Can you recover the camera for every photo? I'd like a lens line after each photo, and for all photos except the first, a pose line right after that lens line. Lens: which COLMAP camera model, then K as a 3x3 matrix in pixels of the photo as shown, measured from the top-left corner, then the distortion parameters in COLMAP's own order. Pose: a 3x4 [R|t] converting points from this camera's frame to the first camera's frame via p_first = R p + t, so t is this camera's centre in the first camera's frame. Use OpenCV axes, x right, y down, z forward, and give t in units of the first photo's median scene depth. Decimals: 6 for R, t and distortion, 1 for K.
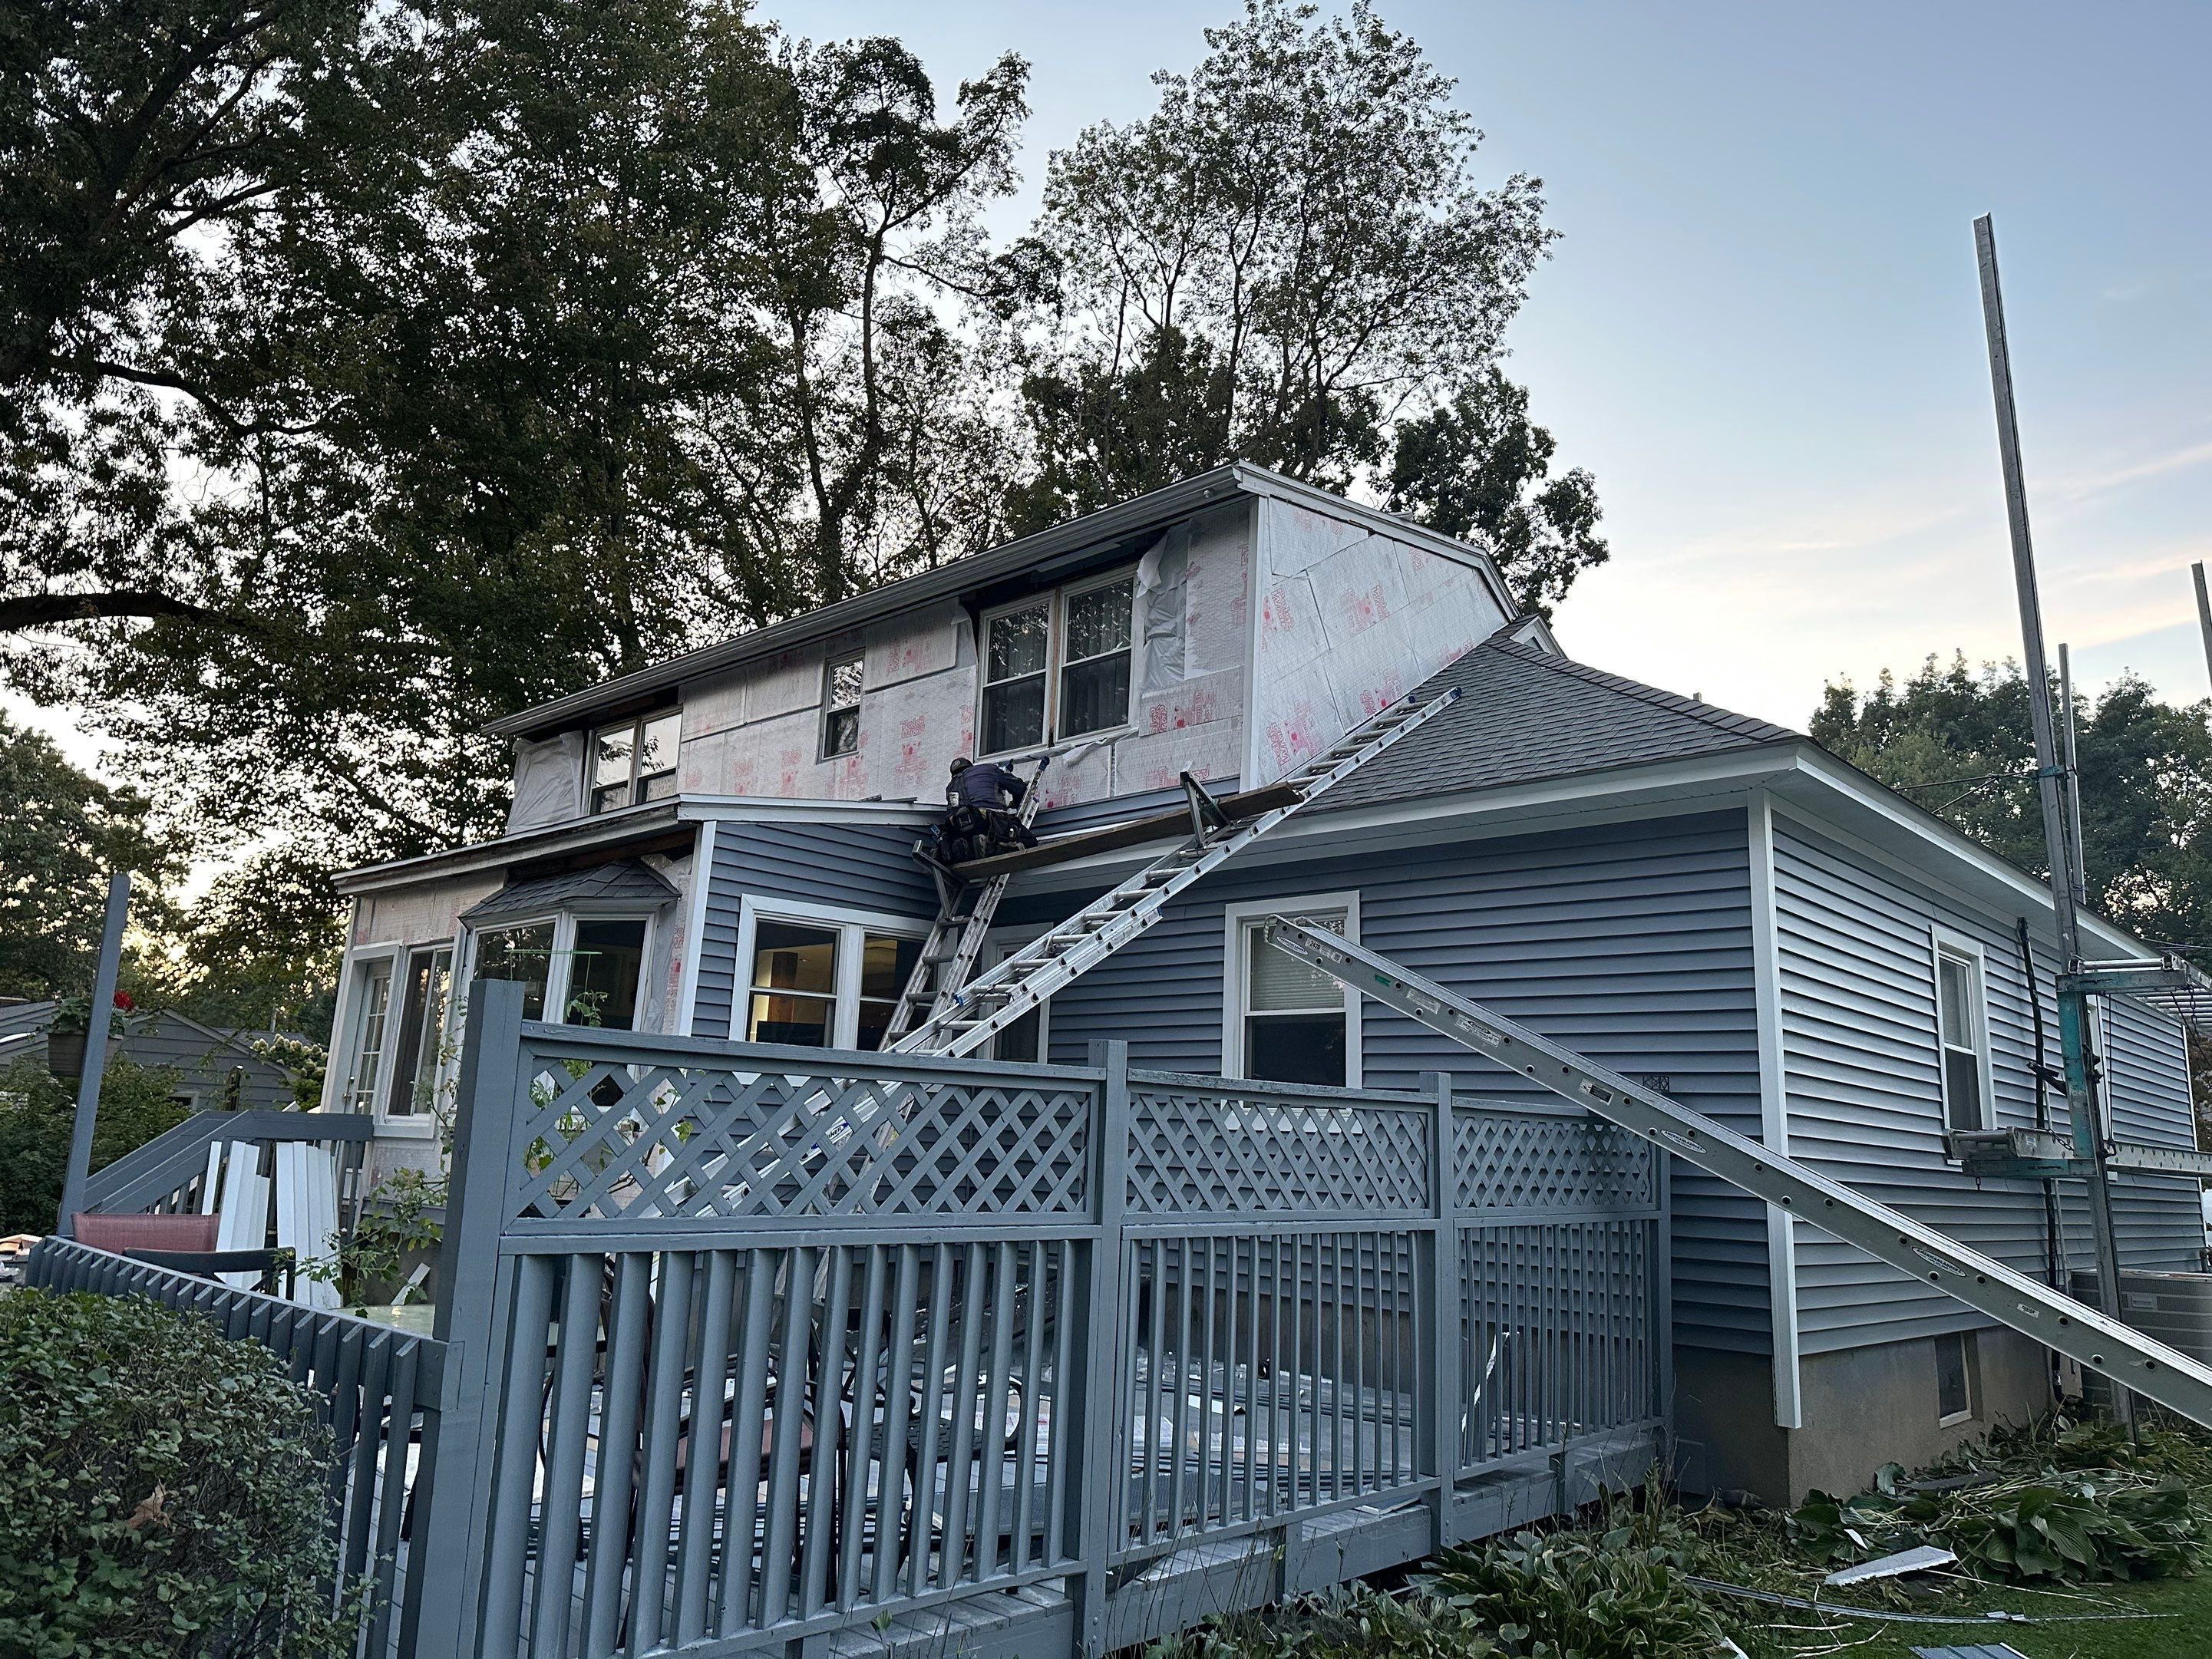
lens RADIAL K [[1538.3, 0, 1109.5], [0, 1538.3, 866.2], [0, 0, 1]] dist [0.078720, -0.078007]
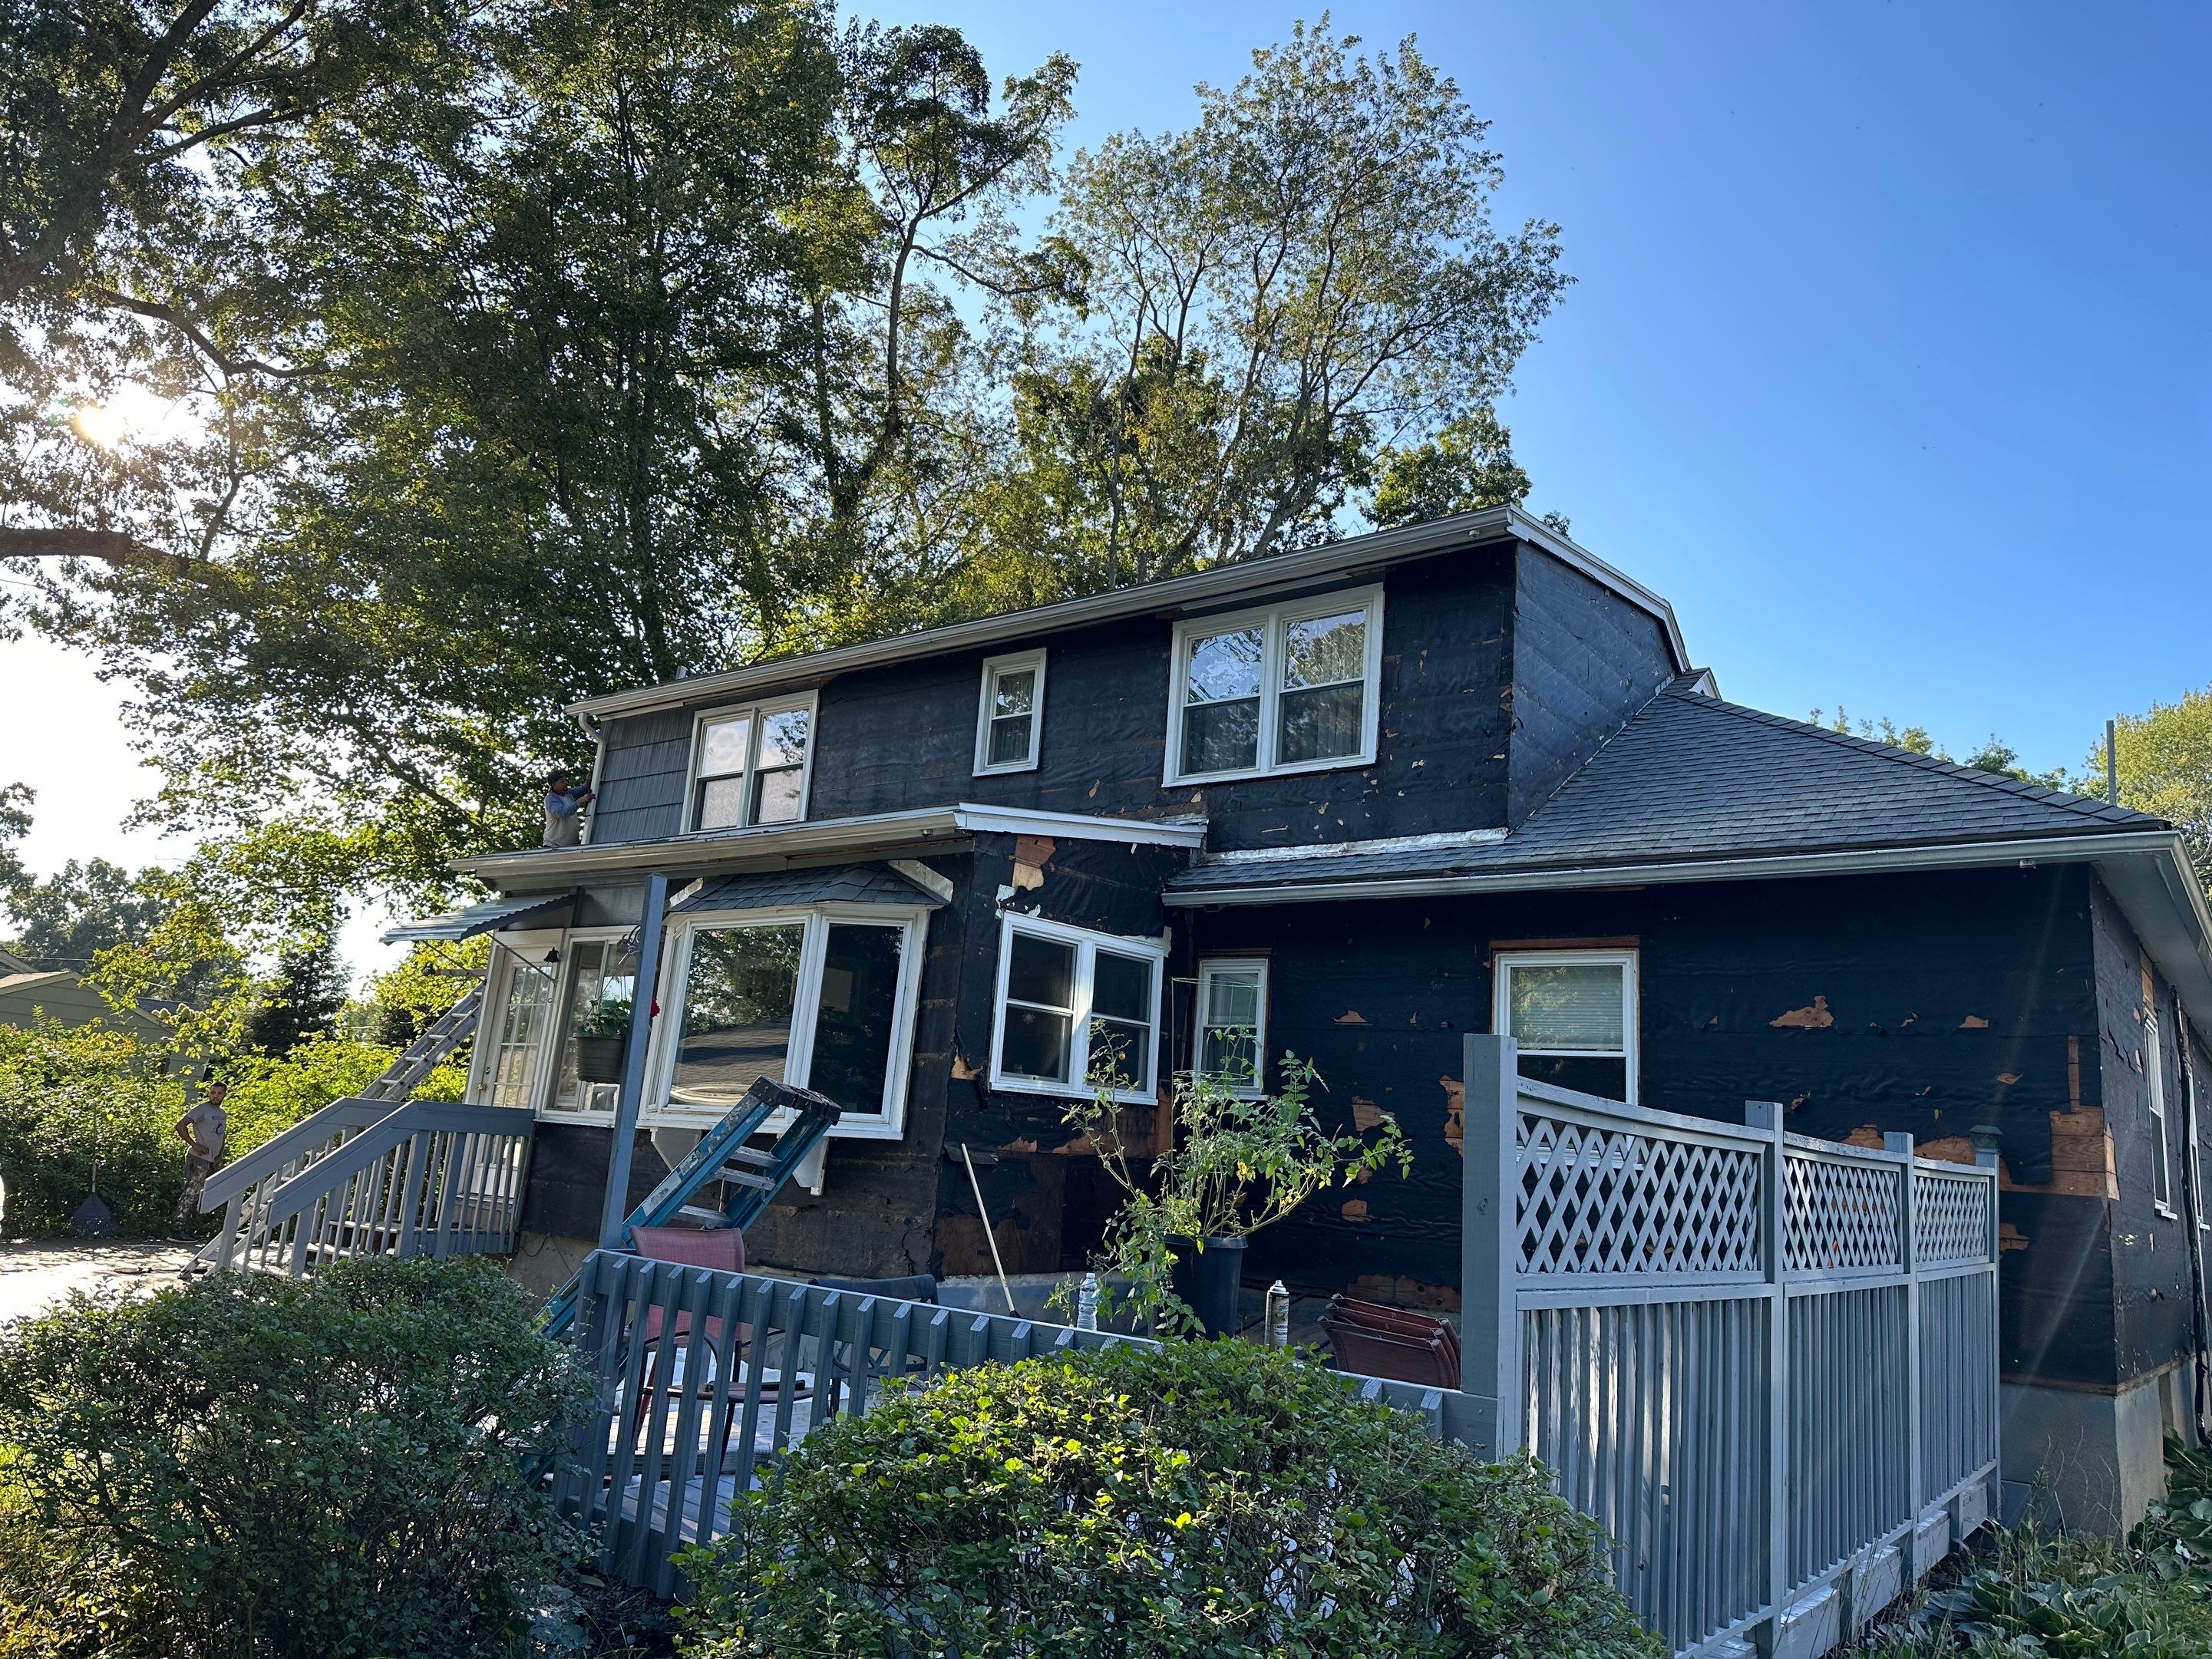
lens RADIAL K [[1538.3, 0, 1114.5], [0, 1538.3, 877.4], [0, 0, 1]] dist [0.078720, -0.078007]
pose [[0.994054, 0.052709, 0.095279, -0.099070], [-0.053225, 0.998578, 0.002884, -0.002200], [-0.094991, -0.007938, 0.995446, 0.005353]]
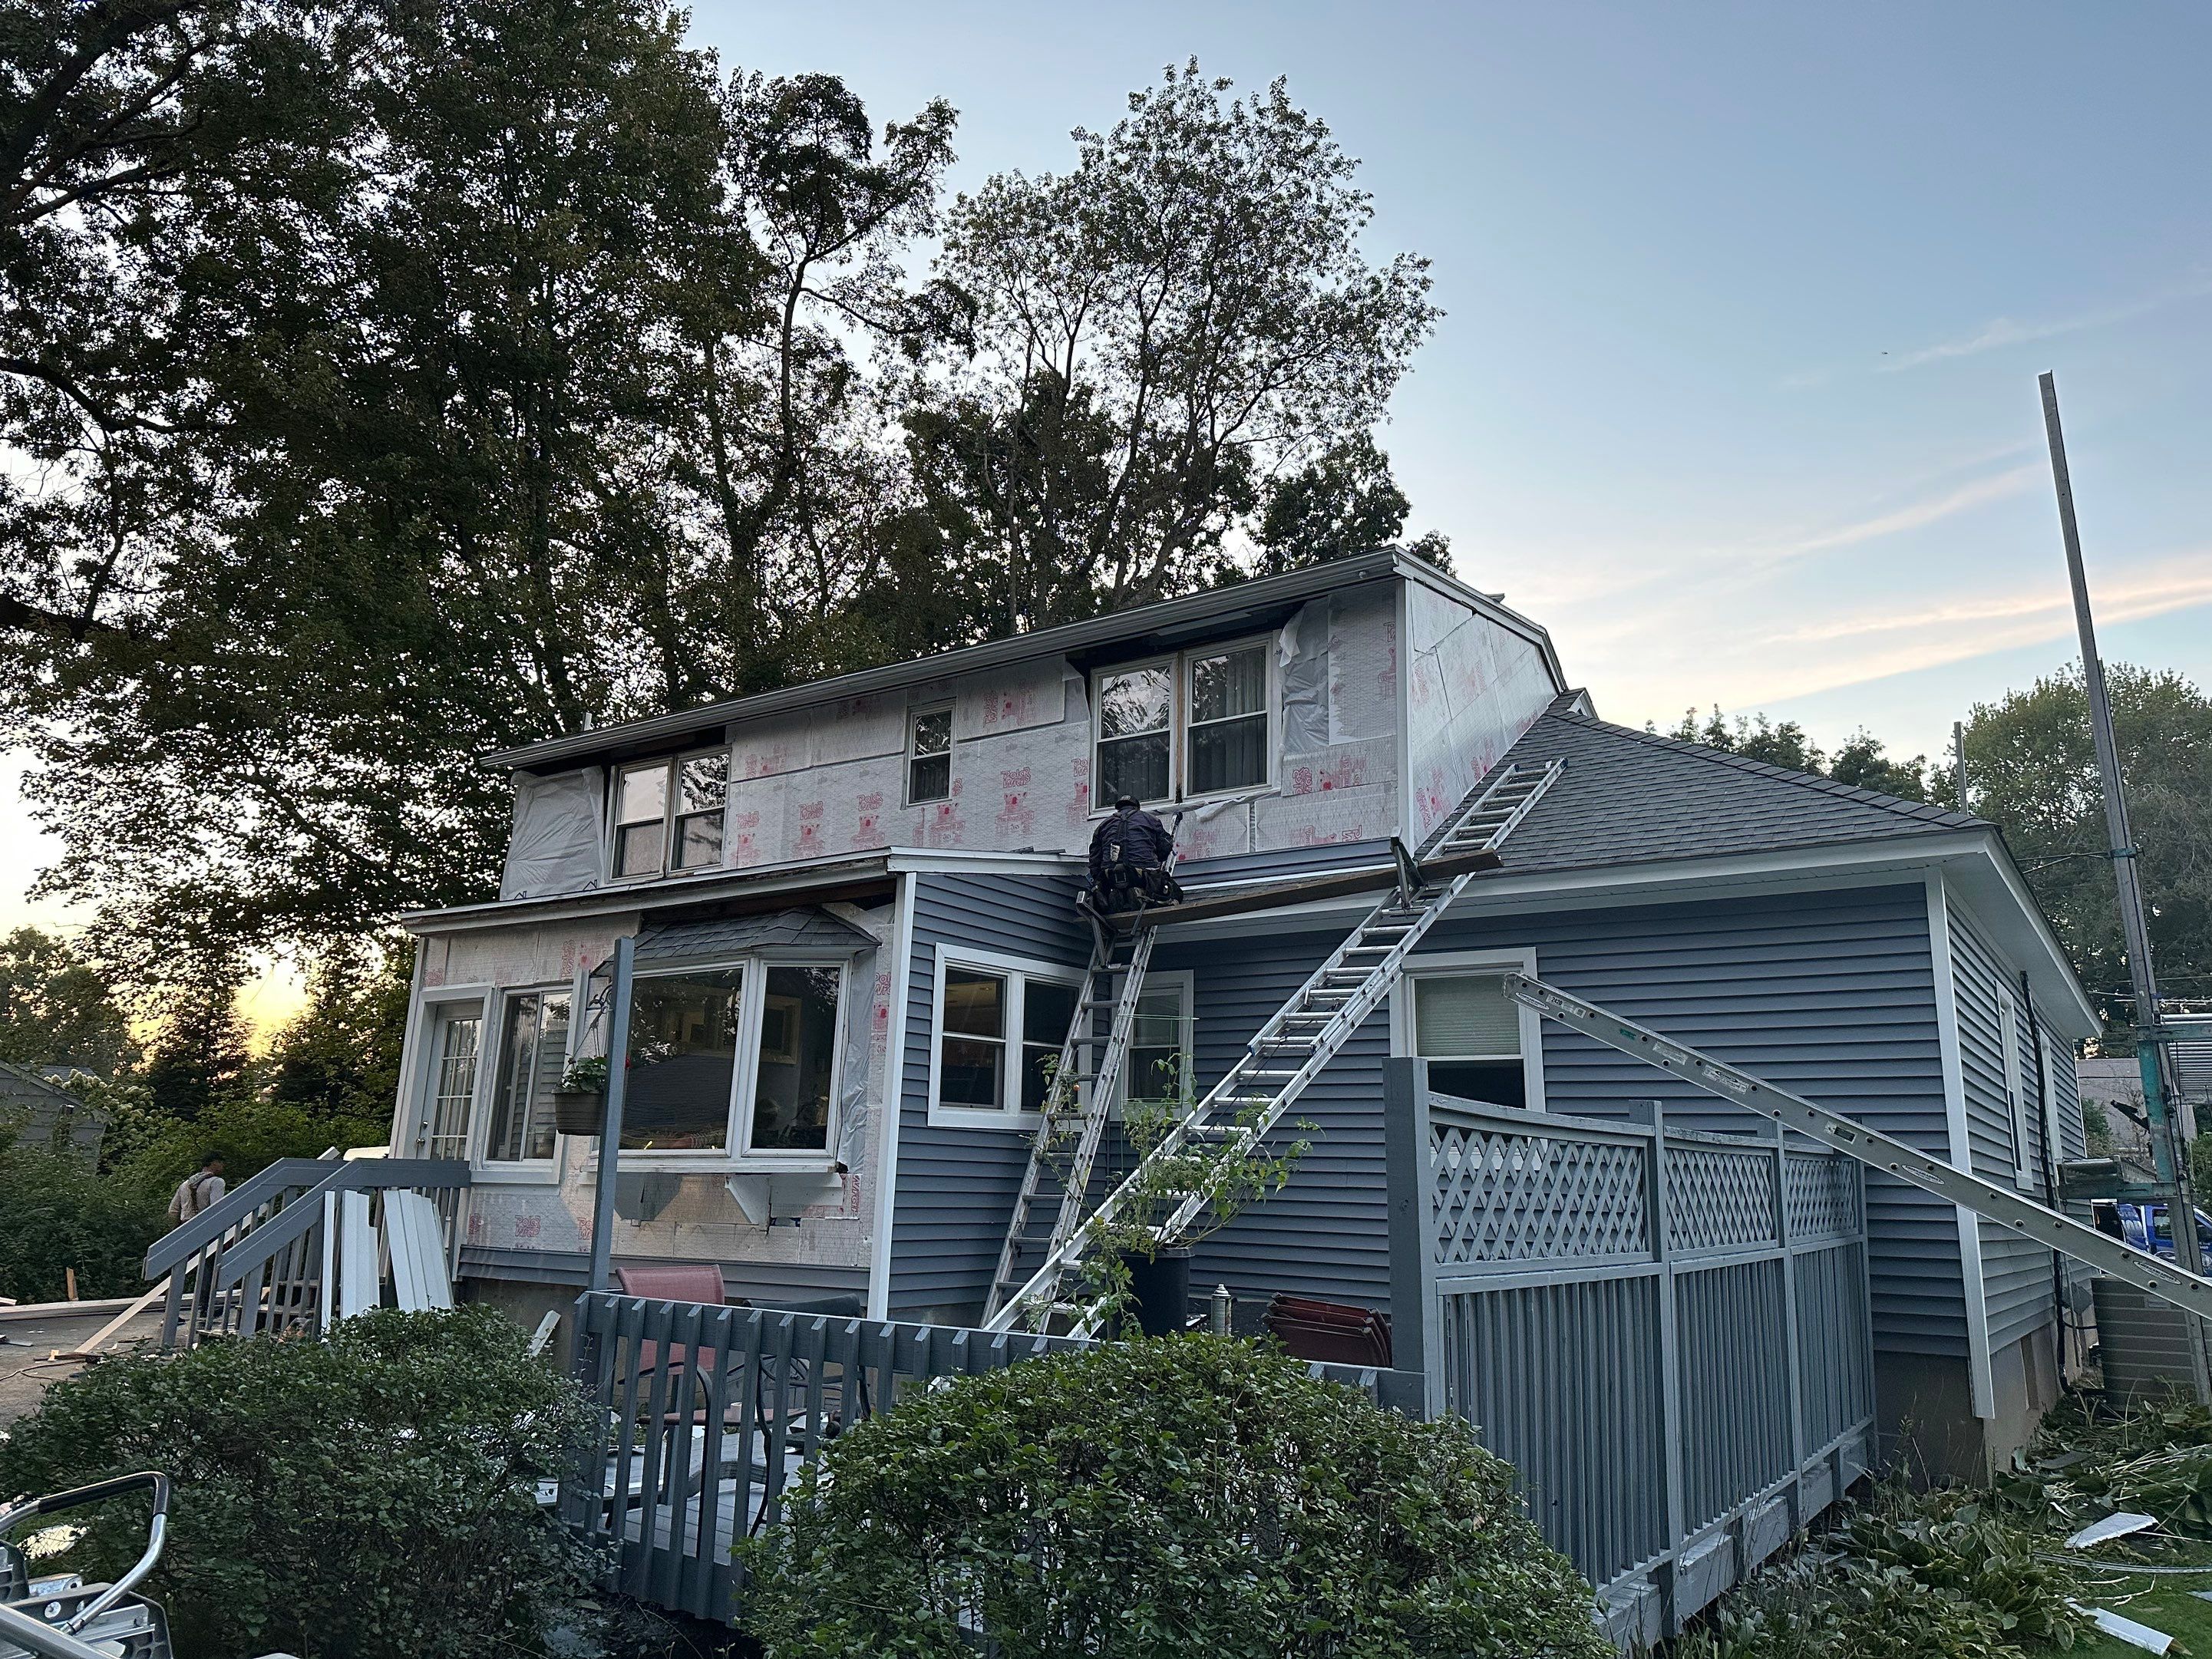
lens RADIAL K [[1538.3, 0, 1102.4], [0, 1538.3, 879.9], [0, 0, 1]] dist [0.078720, -0.078007]
pose [[0.988553, 0.013450, 0.150273, -0.107601], [-0.012347, 0.999890, -0.008265, -0.006593], [-0.150368, 0.006315, 0.988610, -0.015176]]
